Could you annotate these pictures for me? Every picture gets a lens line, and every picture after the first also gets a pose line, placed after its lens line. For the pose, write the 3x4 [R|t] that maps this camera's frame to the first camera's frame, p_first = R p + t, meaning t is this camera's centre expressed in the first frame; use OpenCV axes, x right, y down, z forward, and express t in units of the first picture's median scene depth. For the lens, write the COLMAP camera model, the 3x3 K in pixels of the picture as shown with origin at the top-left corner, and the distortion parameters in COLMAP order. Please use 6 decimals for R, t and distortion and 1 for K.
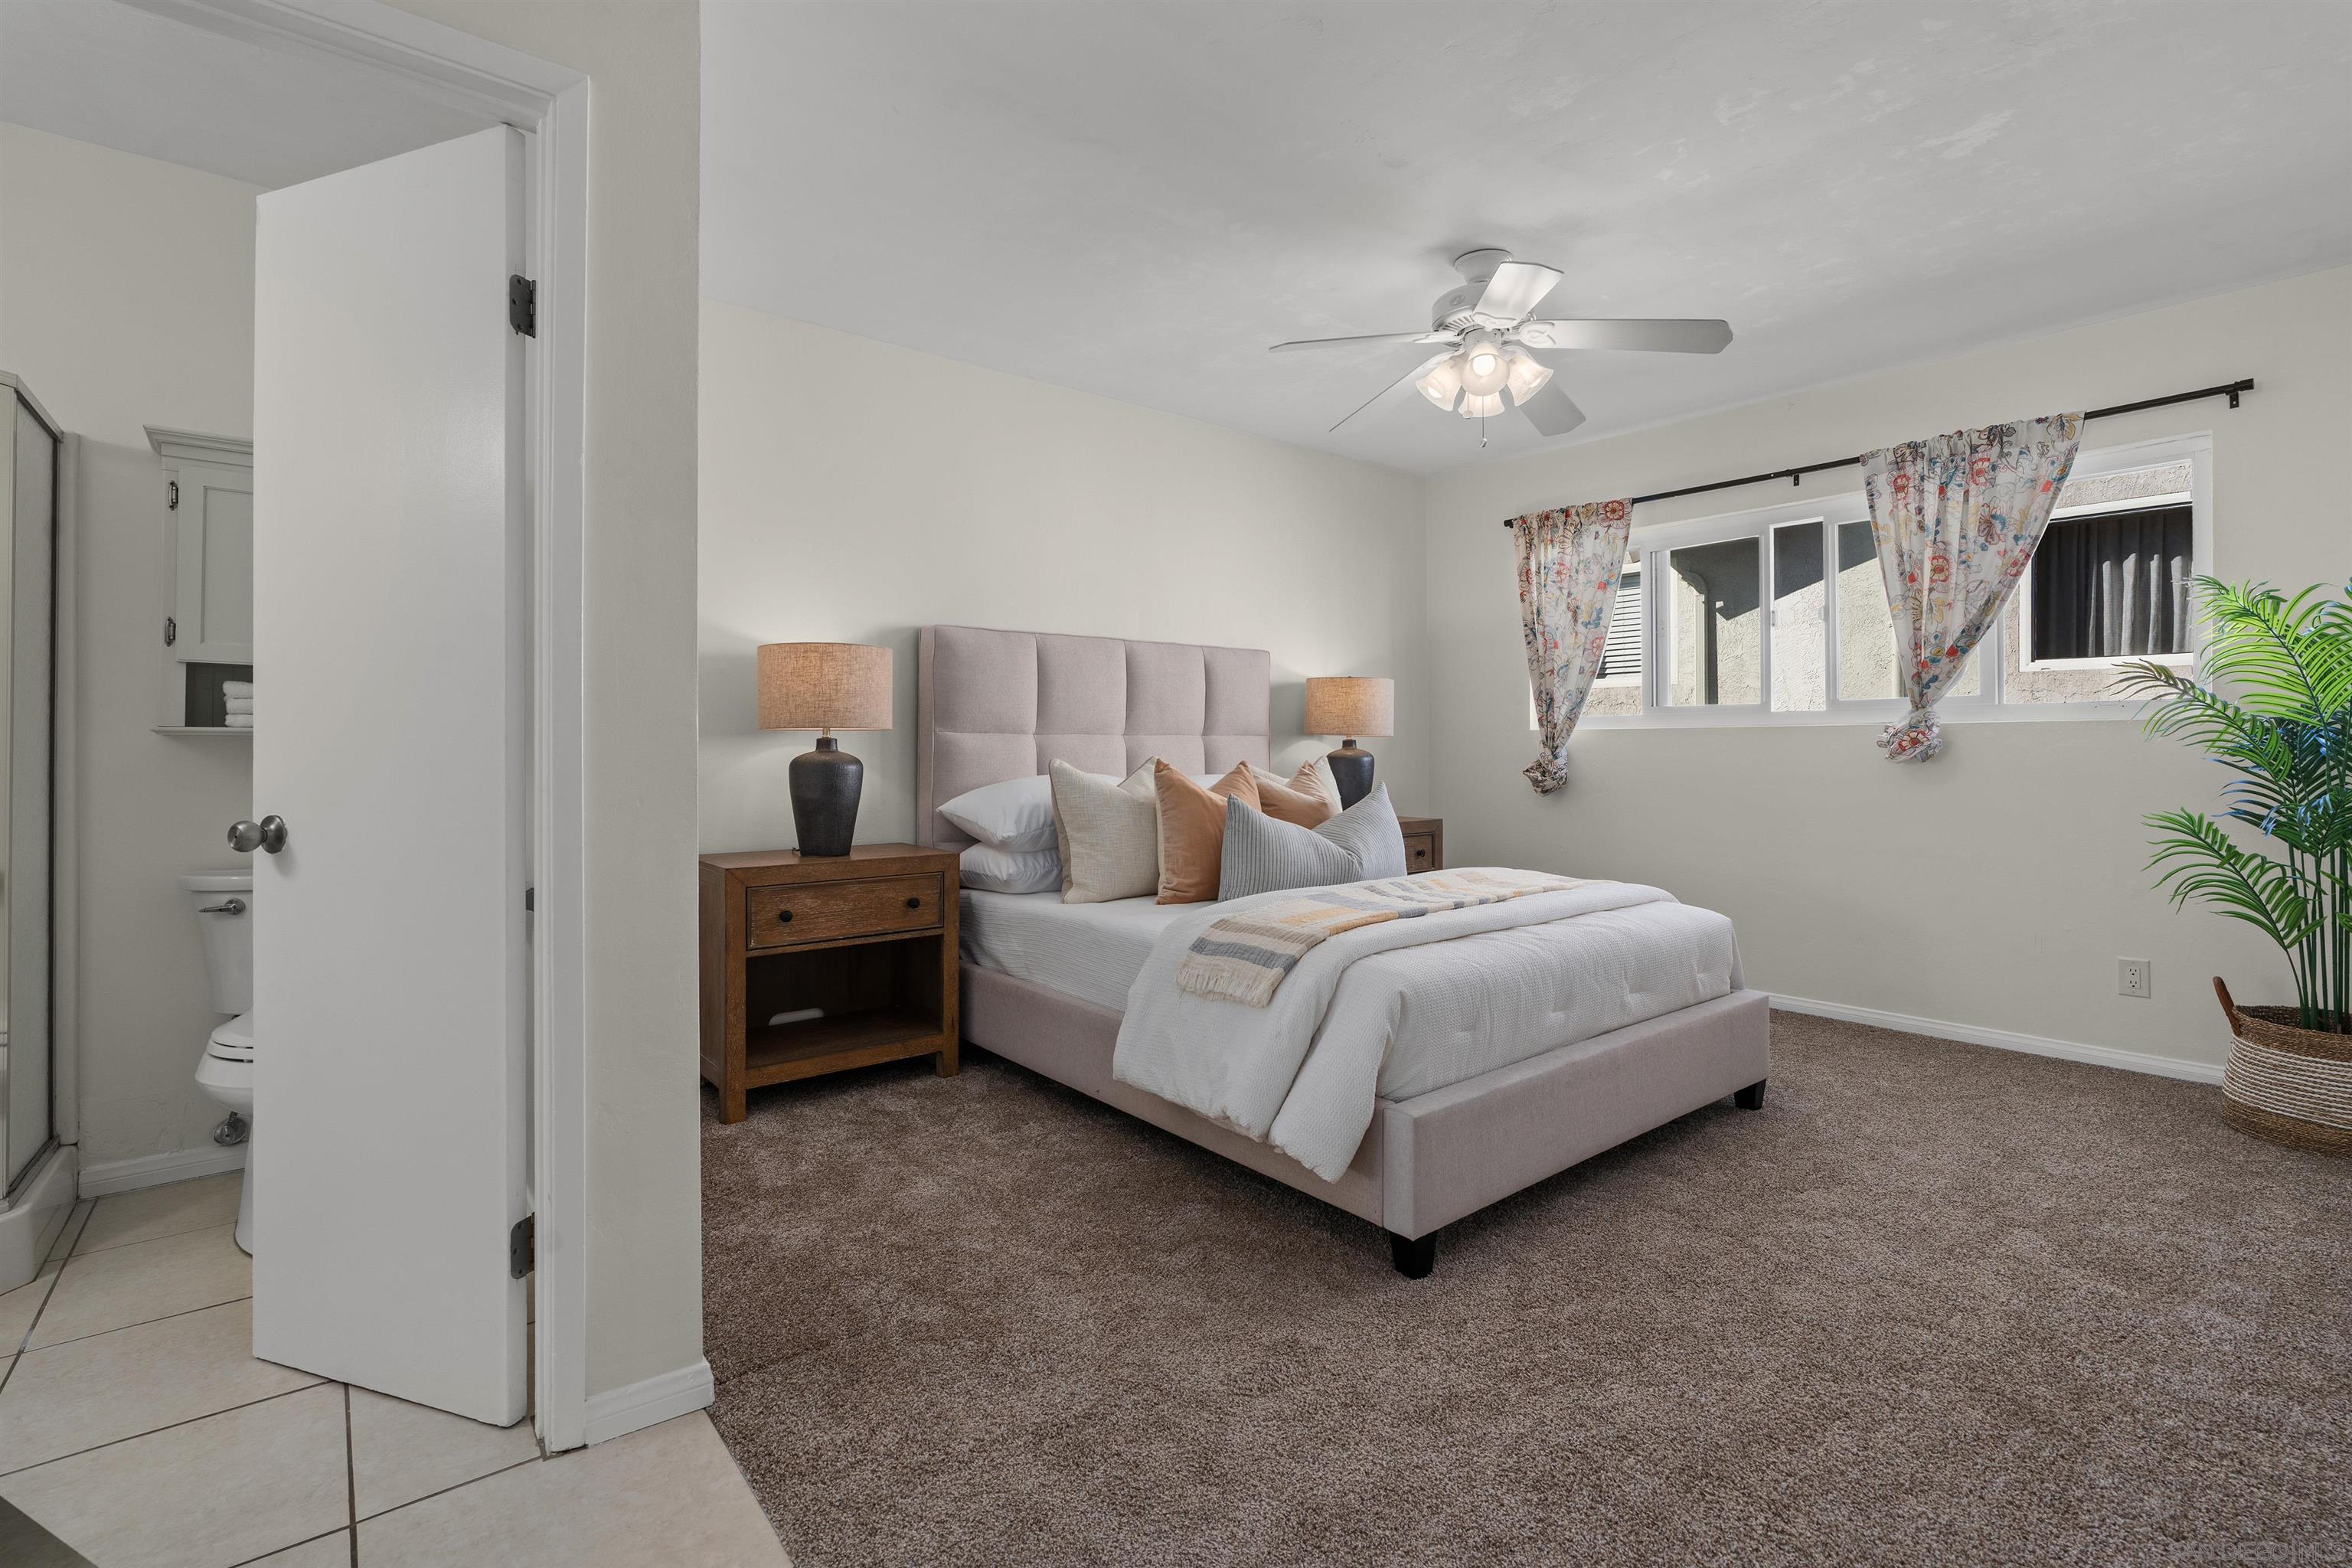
lens RADIAL K [[1065.2, 0, 1143.6], [0, 1065.2, 743.1], [0, 0, 1]] dist [0.000211, 0.002059]
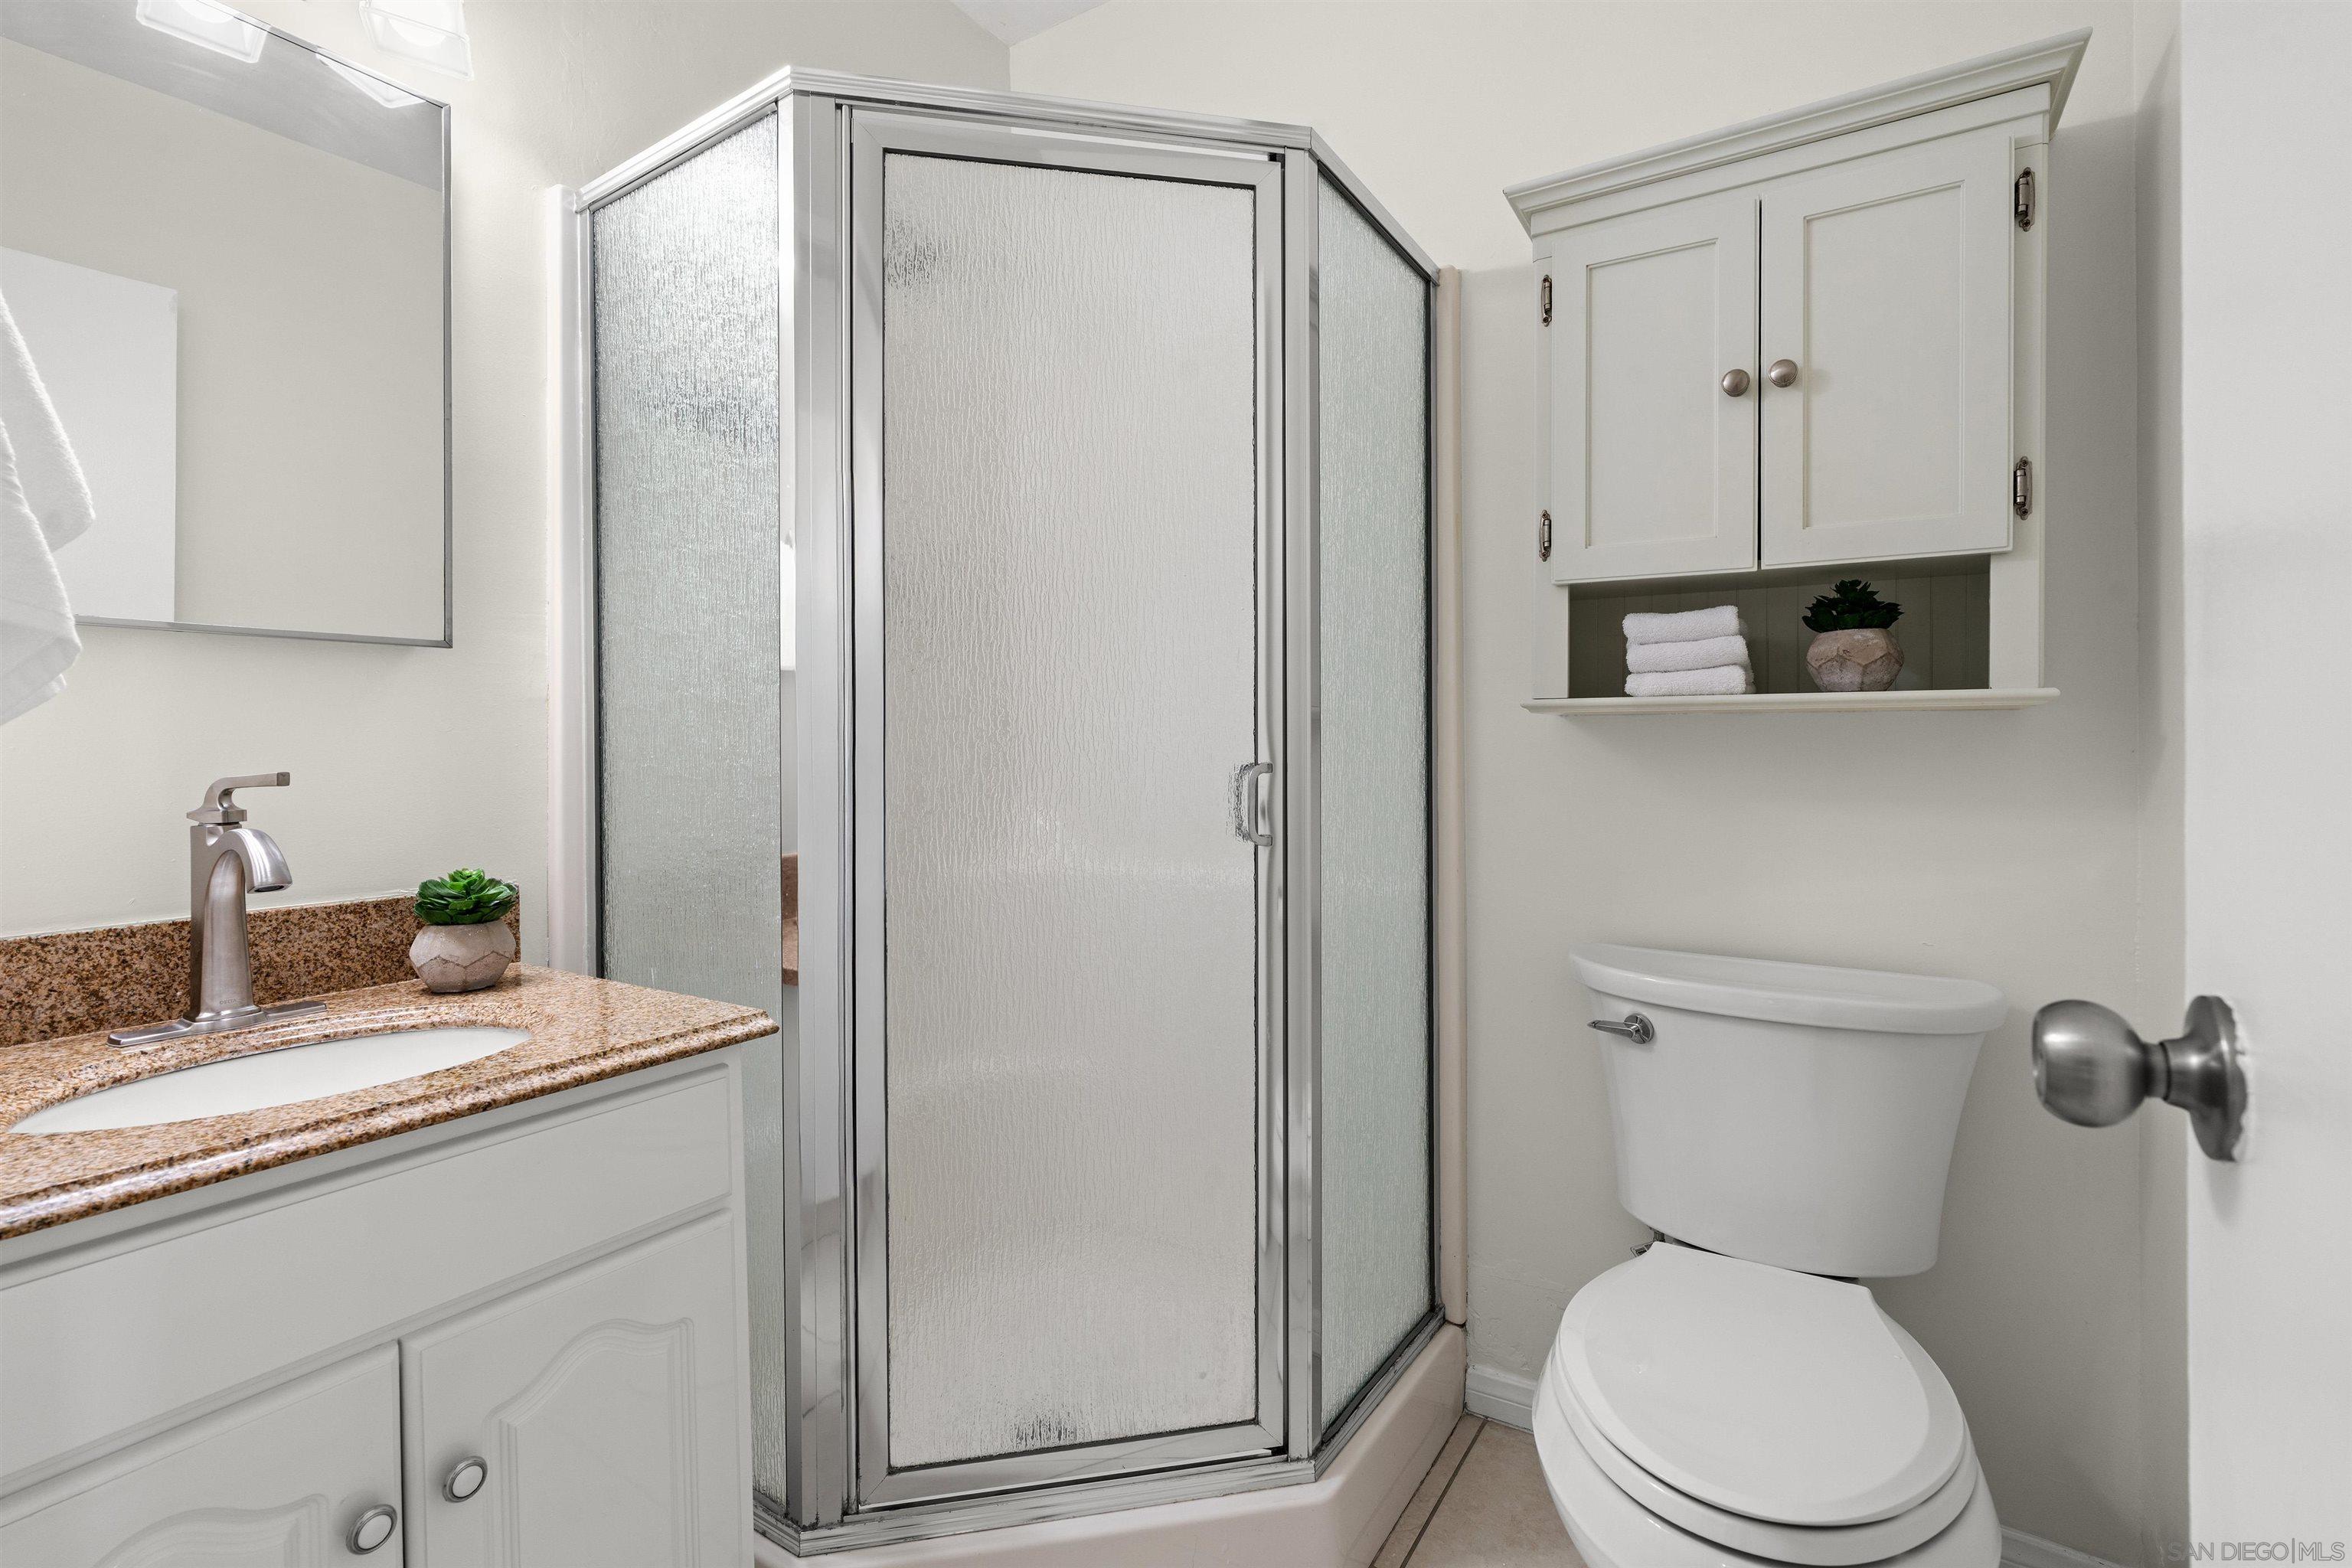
lens RADIAL K [[1065.2, 0, 1151.8], [0, 1065.2, 750.5], [0, 0, 1]] dist [0.000211, 0.002059]
pose [[0.314062, 0.004420, -0.949392, -0.354212], [0.012227, 0.999887, 0.008700, 0.004077], [0.949324, -0.014341, 0.313973, 0.507006]]
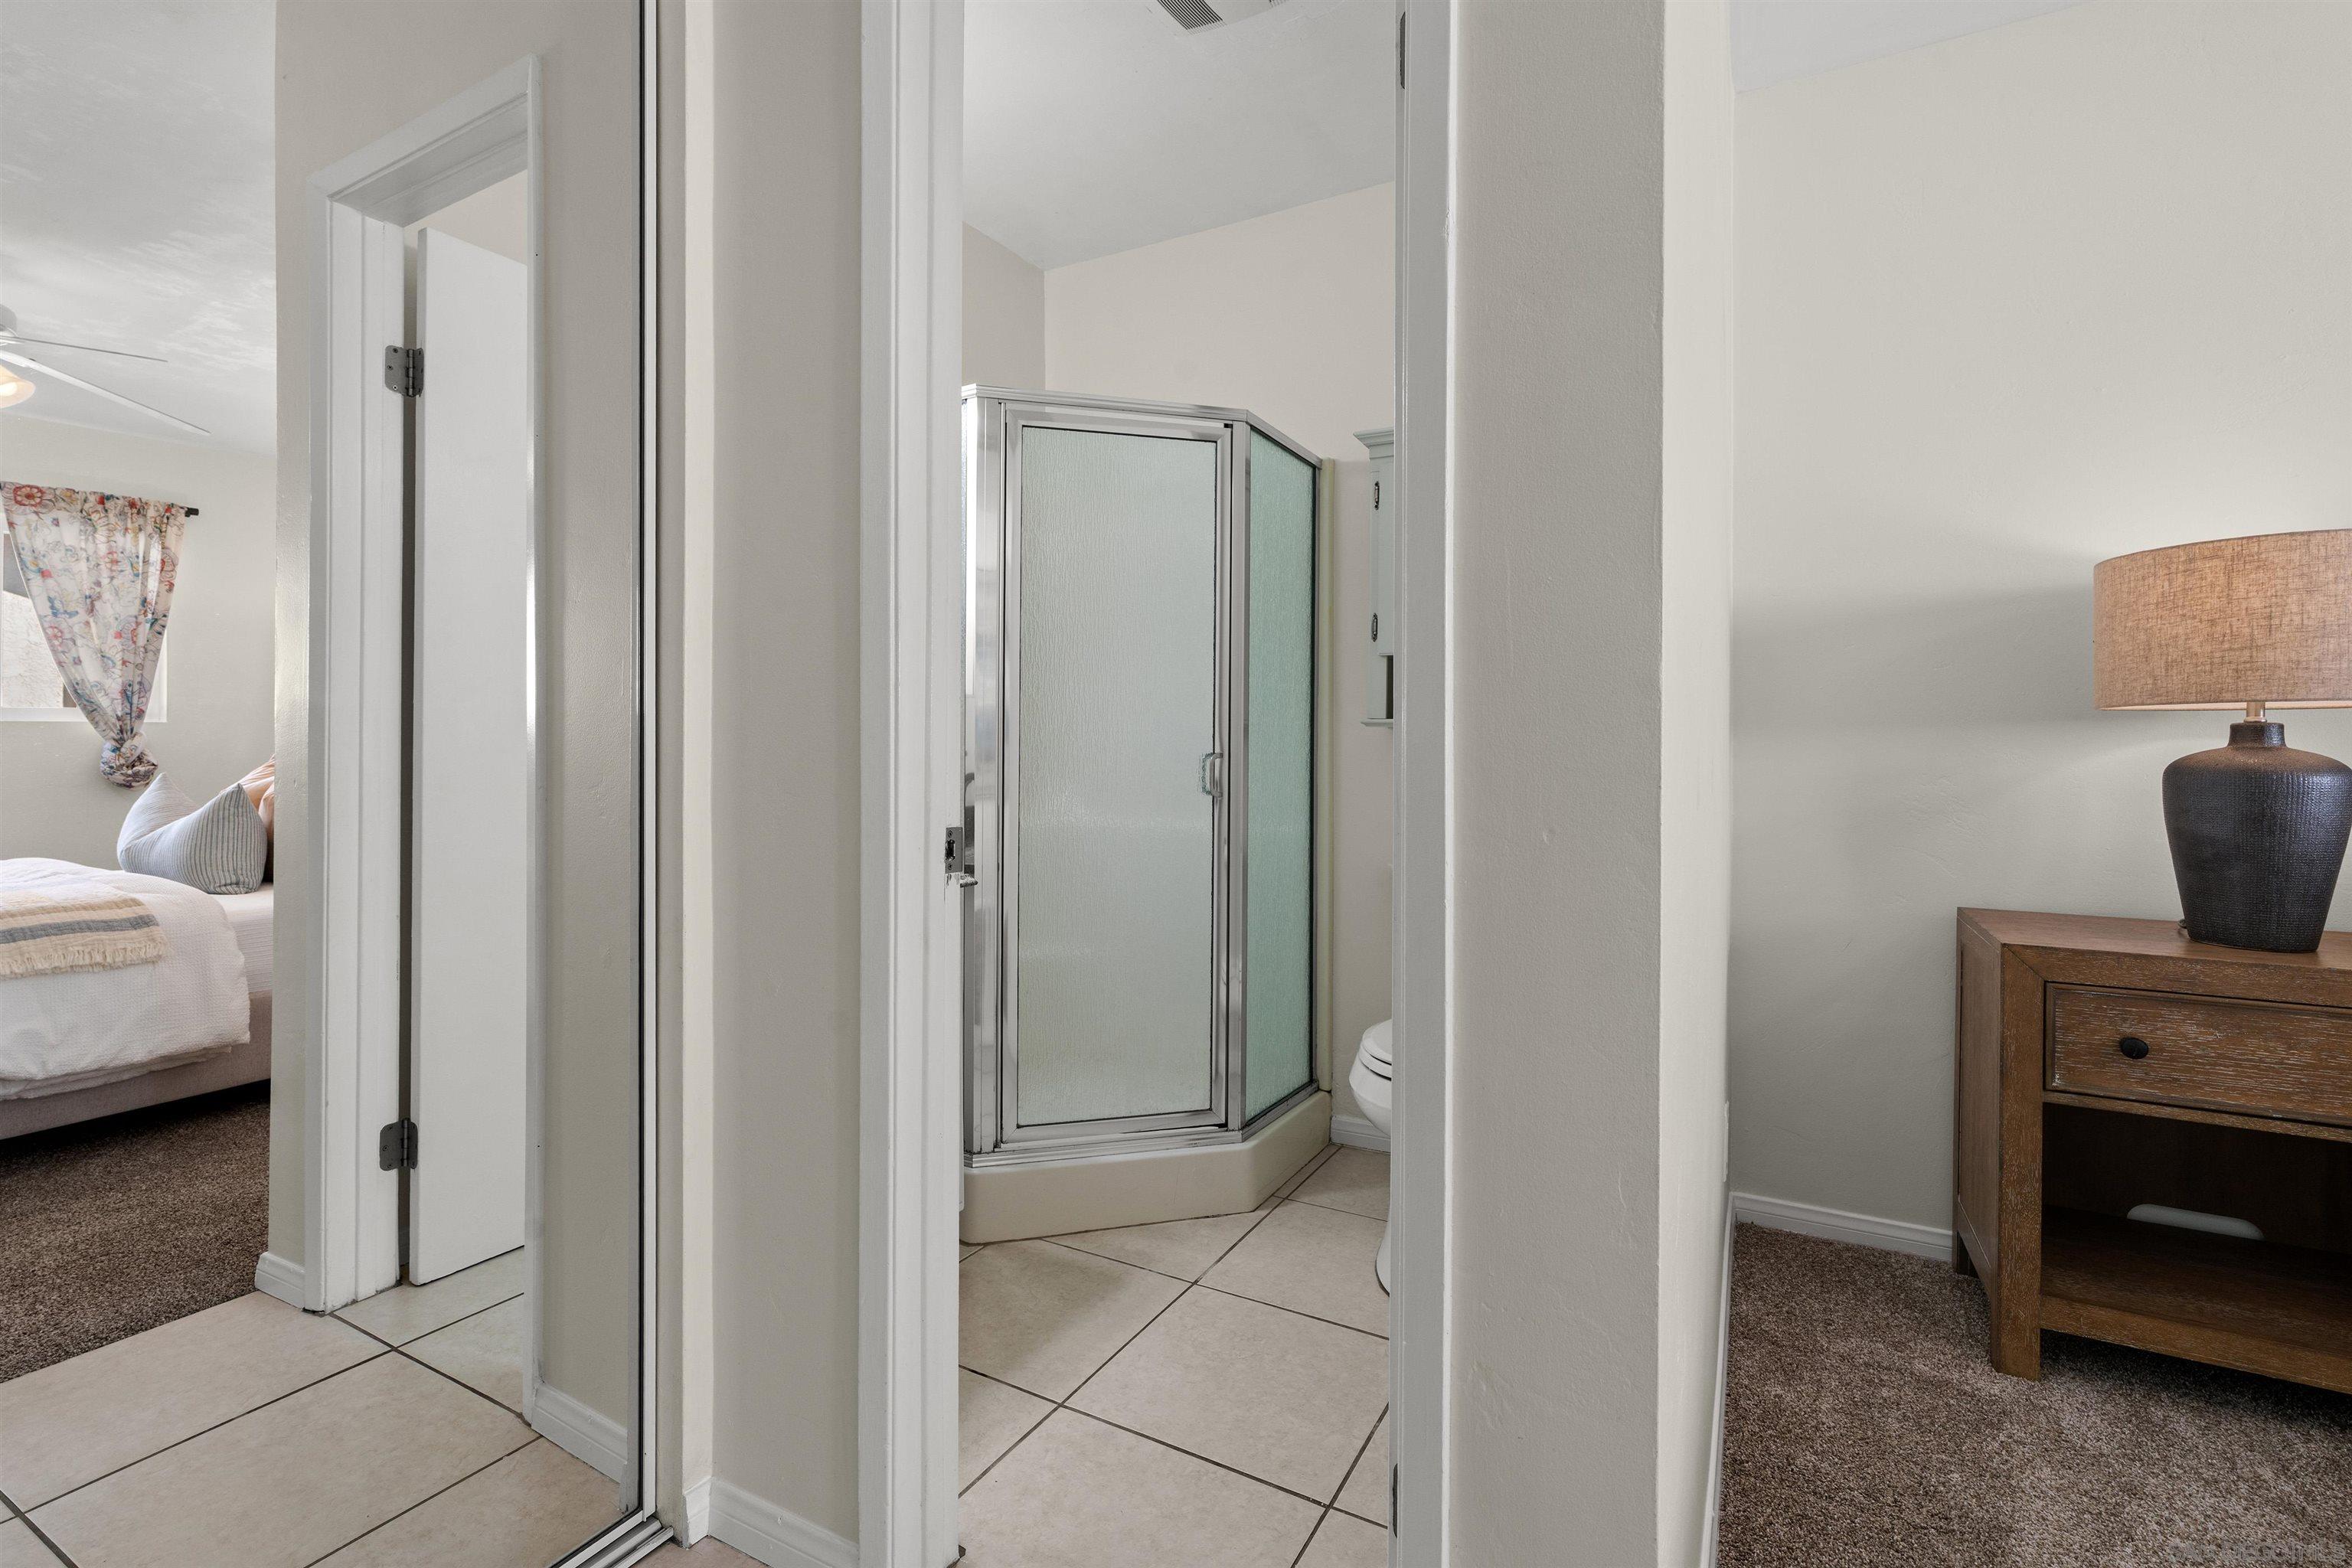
lens RADIAL K [[1065.2, 0, 1177.9], [0, 1065.2, 748.9], [0, 0, 1]] dist [0.000211, 0.002059]
pose [[0.398829, 0.007967, -0.916991, -0.029944], [0.001173, 0.999957, 0.009197, 0.003314], [0.917025, -0.004744, 0.398803, 0.339631]]
